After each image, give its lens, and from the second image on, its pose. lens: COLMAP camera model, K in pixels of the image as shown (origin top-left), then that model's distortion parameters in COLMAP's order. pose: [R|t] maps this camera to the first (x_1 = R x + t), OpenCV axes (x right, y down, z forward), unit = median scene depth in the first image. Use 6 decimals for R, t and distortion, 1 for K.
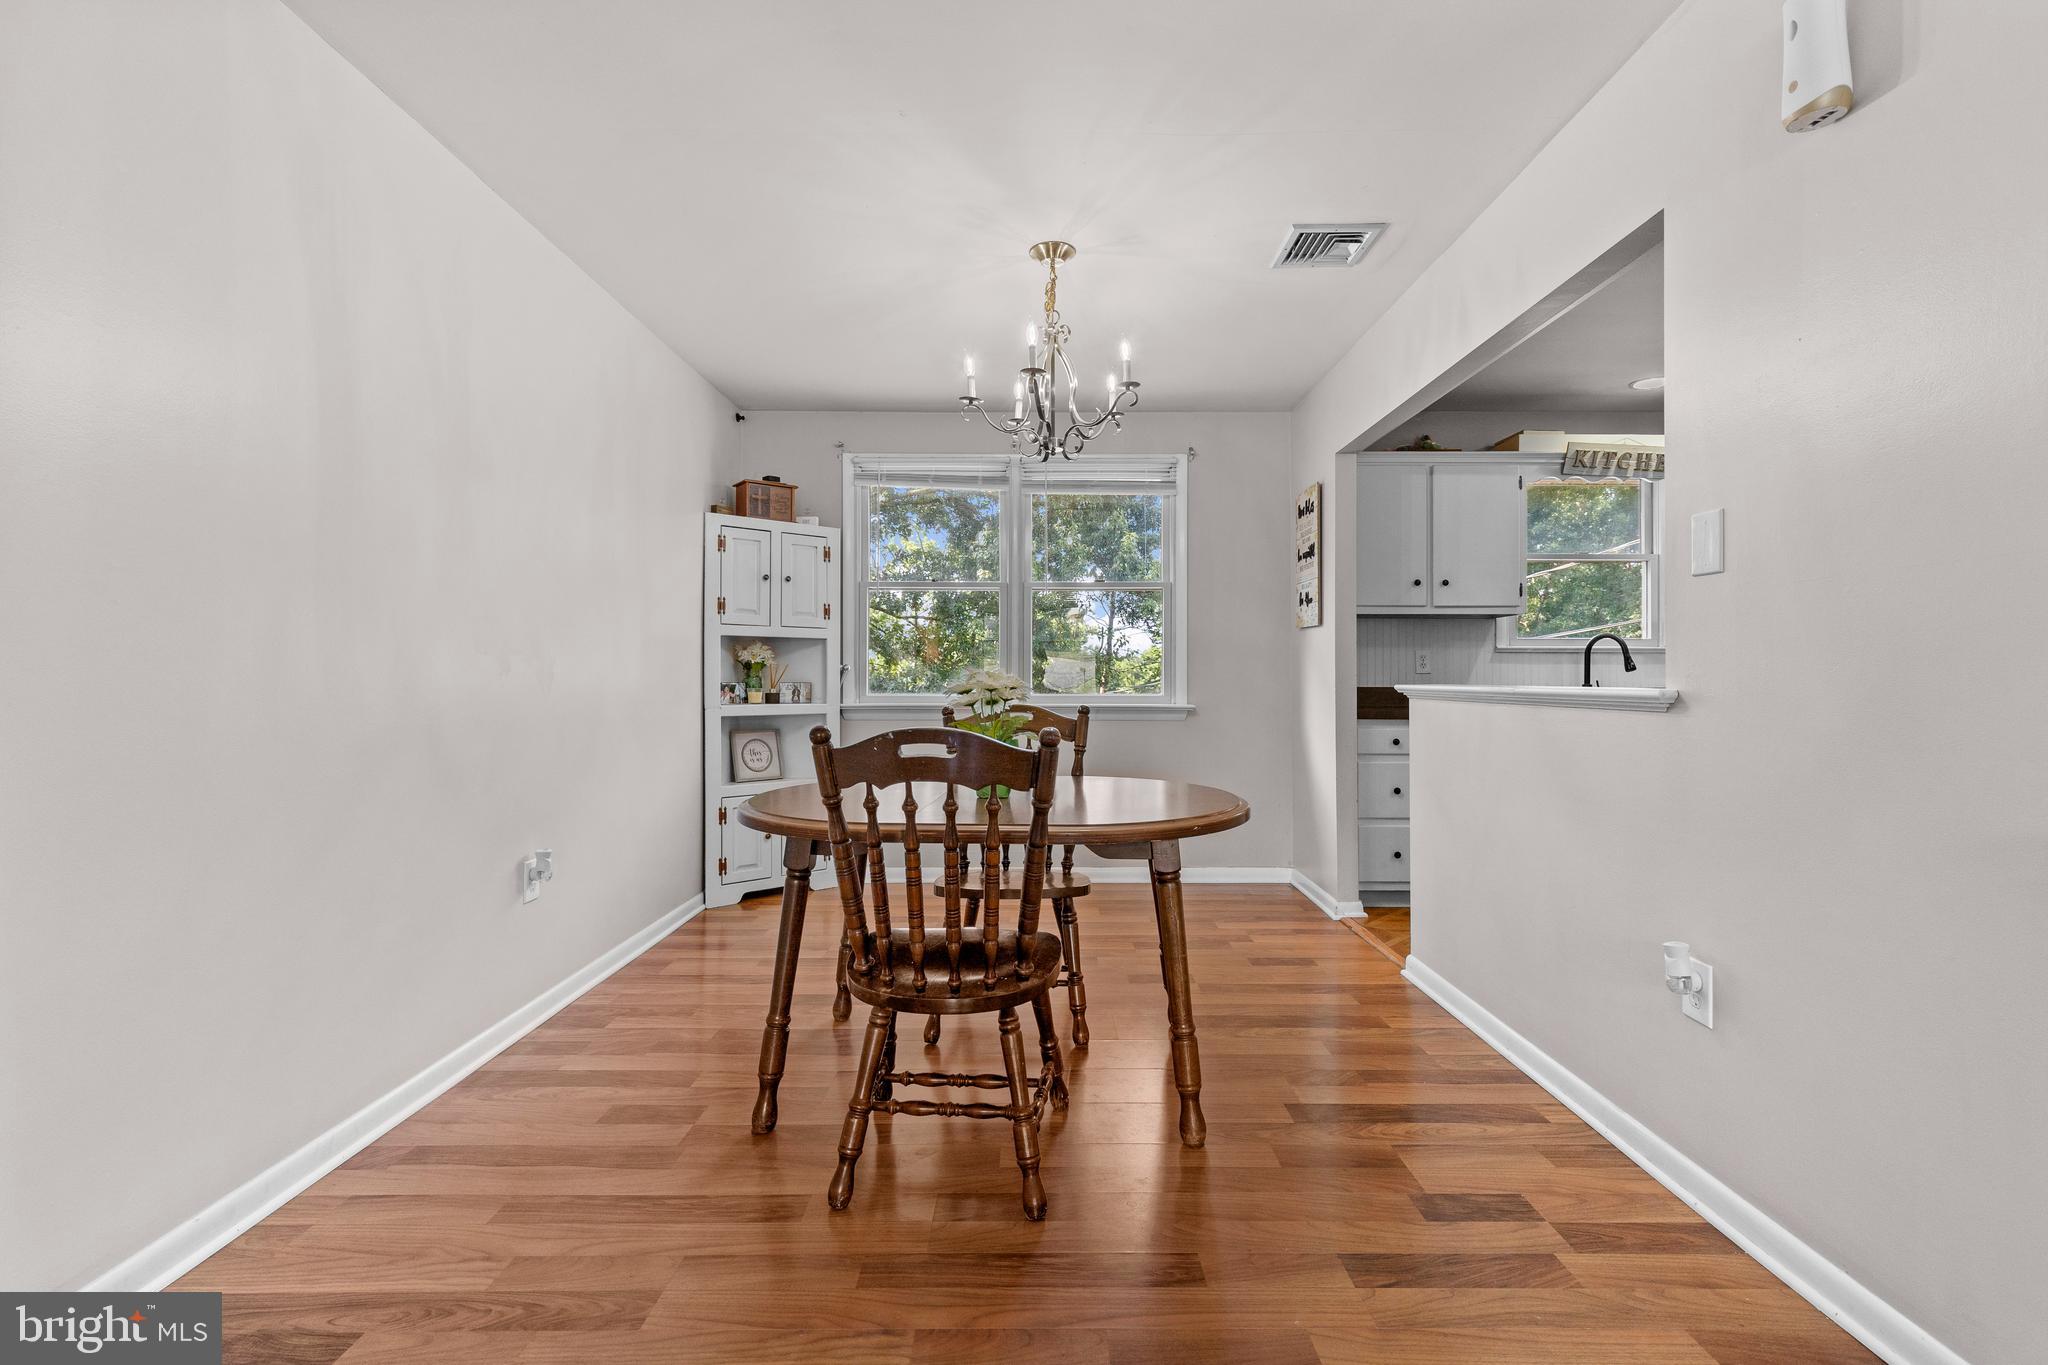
lens RADIAL K [[930.8, 0, 1029.2], [0, 930.8, 671.6], [0, 0, 1]] dist [0.011473, -0.000742]
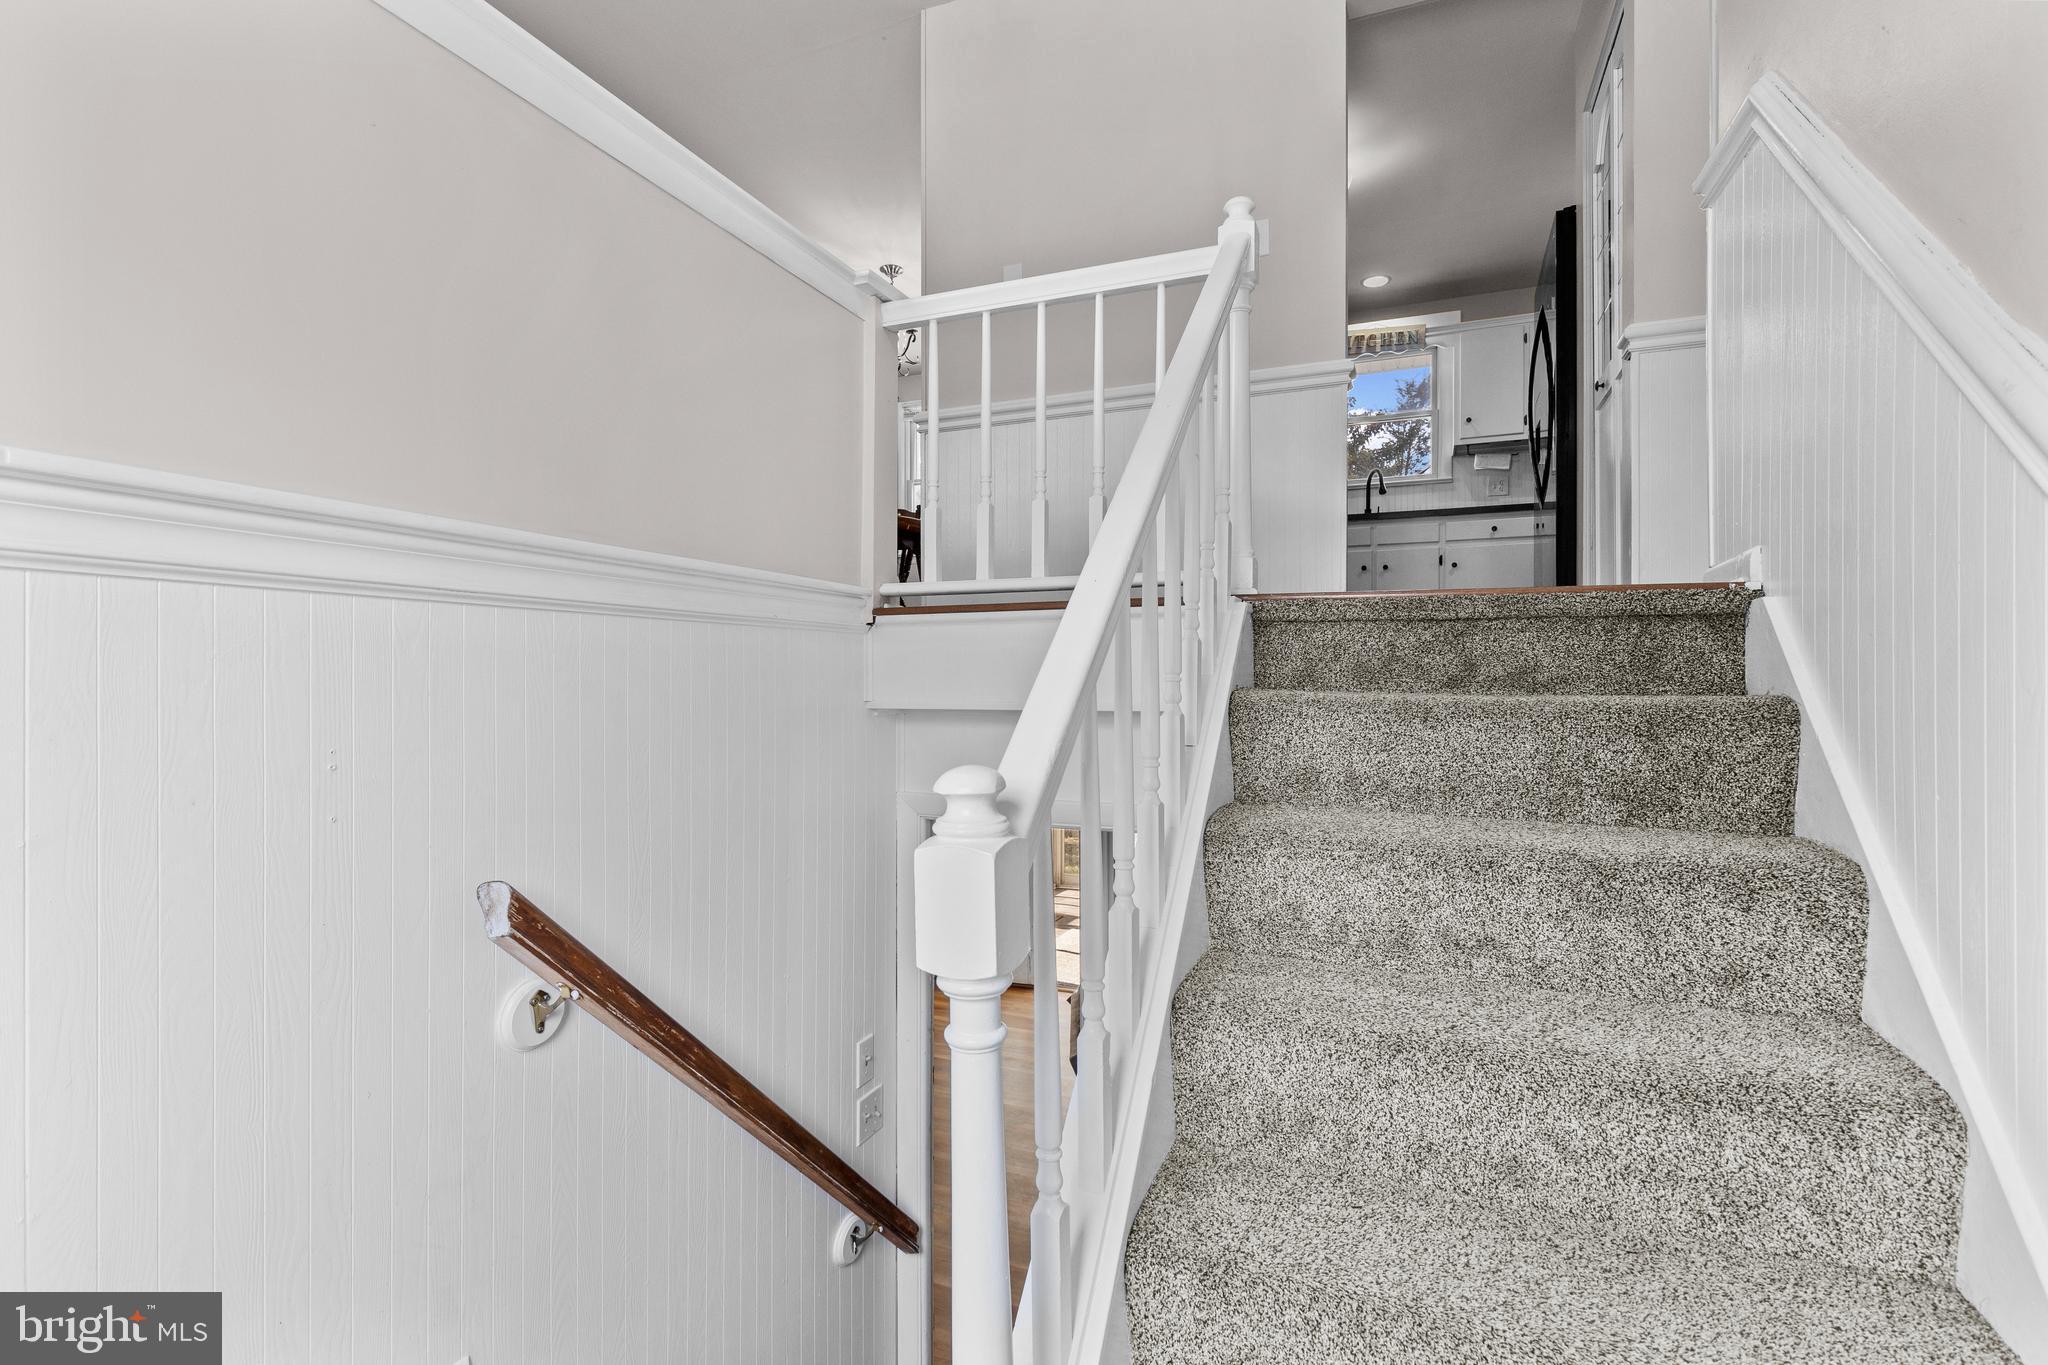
lens RADIAL K [[930.8, 0, 1032.5], [0, 930.8, 679.9], [0, 0, 1]] dist [0.011473, -0.000742]
pose [[0.924658, -0.000465, -0.380798, 0.694272], [0.001317, 0.999997, 0.001977, 0.272899], [0.380796, -0.002330, 0.924656, -0.471835]]
